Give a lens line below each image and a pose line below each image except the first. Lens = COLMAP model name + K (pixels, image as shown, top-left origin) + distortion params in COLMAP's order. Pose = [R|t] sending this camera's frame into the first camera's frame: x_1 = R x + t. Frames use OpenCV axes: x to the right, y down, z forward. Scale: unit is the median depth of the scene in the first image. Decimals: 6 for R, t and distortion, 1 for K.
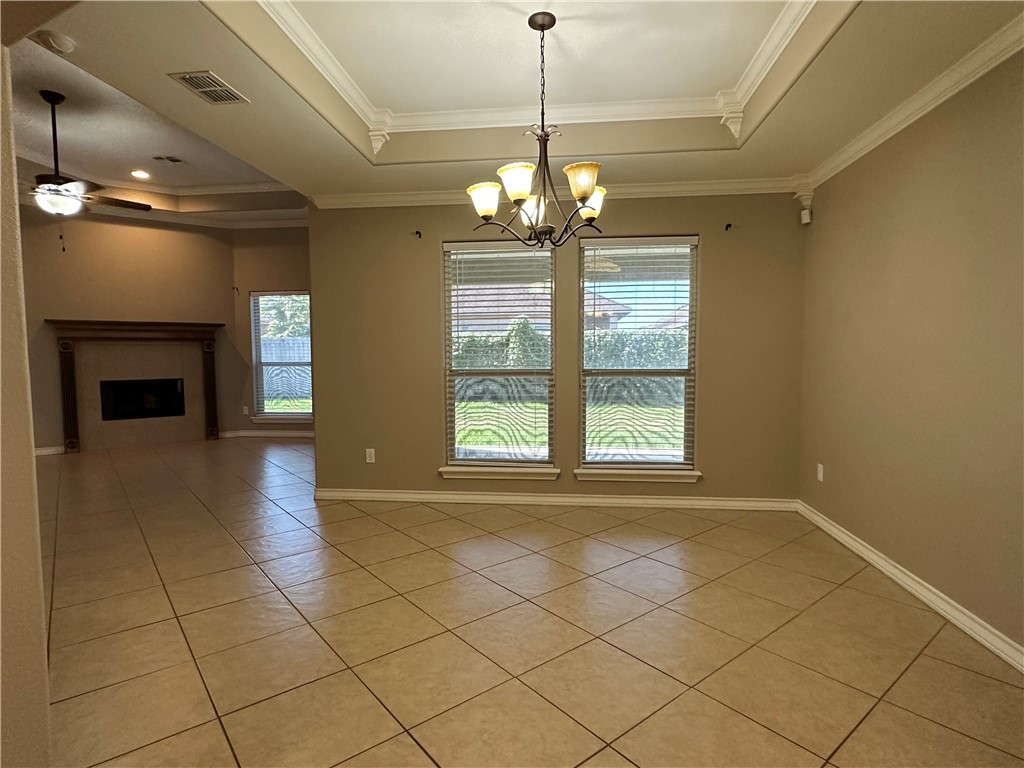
lens RADIAL K [[545.7, 0, 518.0], [0, 545.7, 389.9], [0, 0, 1]] dist [-0.003608, 0.002506]
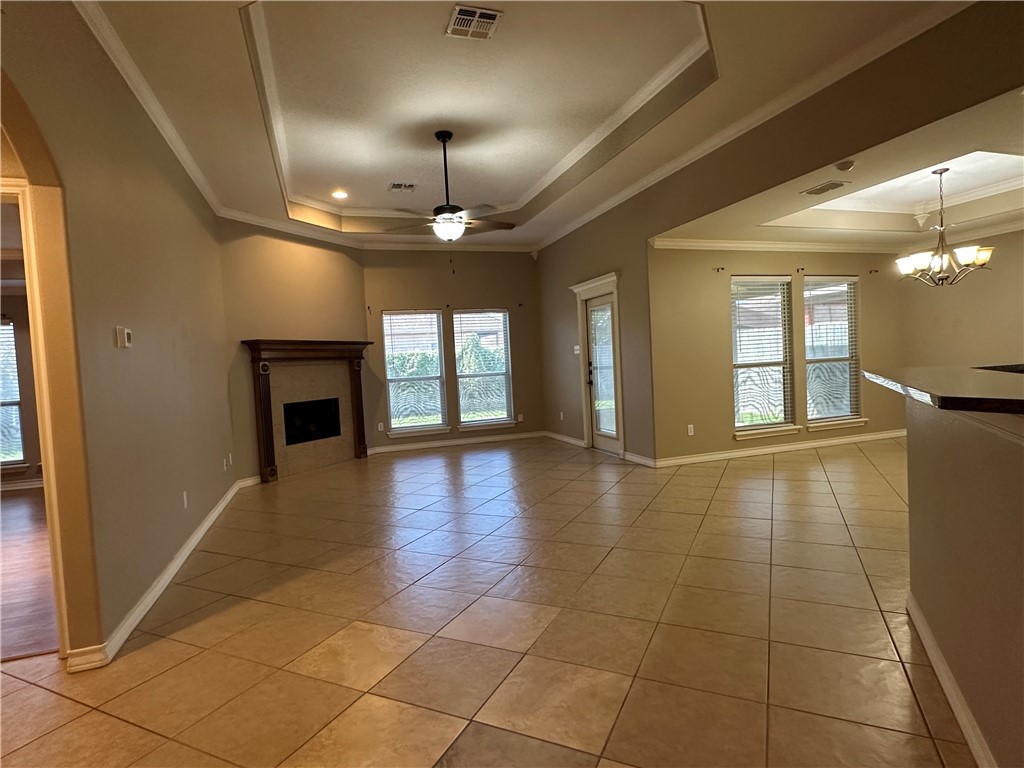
lens RADIAL K [[545.7, 0, 516.4], [0, 545.7, 383.3], [0, 0, 1]] dist [-0.003608, 0.002506]
pose [[0.904280, -0.056698, 0.423159, -0.777114], [0.077120, 0.996531, -0.031281, 0.008915], [-0.419917, 0.060921, 0.905515, -0.029818]]
